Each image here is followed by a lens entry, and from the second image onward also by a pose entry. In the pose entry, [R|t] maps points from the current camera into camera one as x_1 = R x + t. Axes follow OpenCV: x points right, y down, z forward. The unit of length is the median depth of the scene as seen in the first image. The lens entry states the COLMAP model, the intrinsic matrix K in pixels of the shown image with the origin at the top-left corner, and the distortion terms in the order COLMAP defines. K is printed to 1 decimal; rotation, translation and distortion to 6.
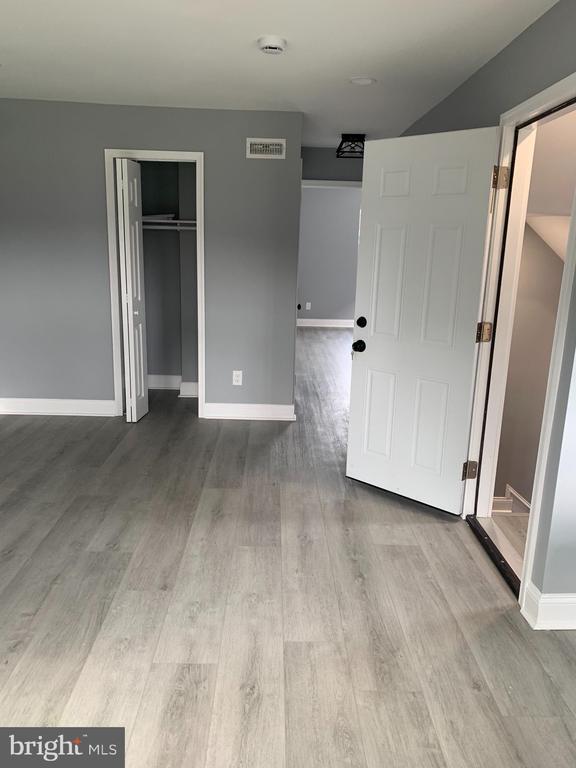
lens RADIAL K [[585.2, 0, 288.0], [0, 585.2, 384.0], [0, 0, 1]] dist [0.000364, -0.000771]
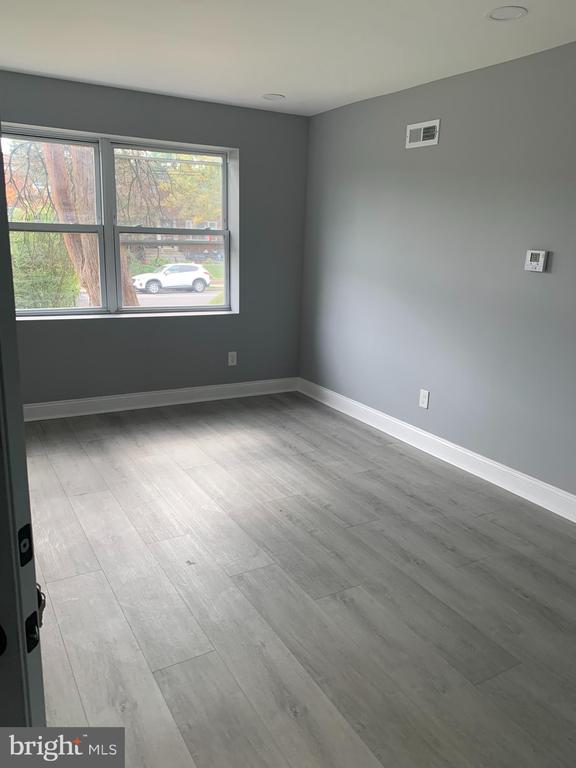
lens RADIAL K [[585.2, 0, 288.0], [0, 585.2, 384.0], [0, 0, 1]] dist [0.000364, -0.000771]
pose [[-0.875554, 0.064200, -0.478836, 0.153596], [-0.168520, 0.888296, 0.427238, -0.338237], [0.452776, 0.454763, -0.766932, 1.419502]]
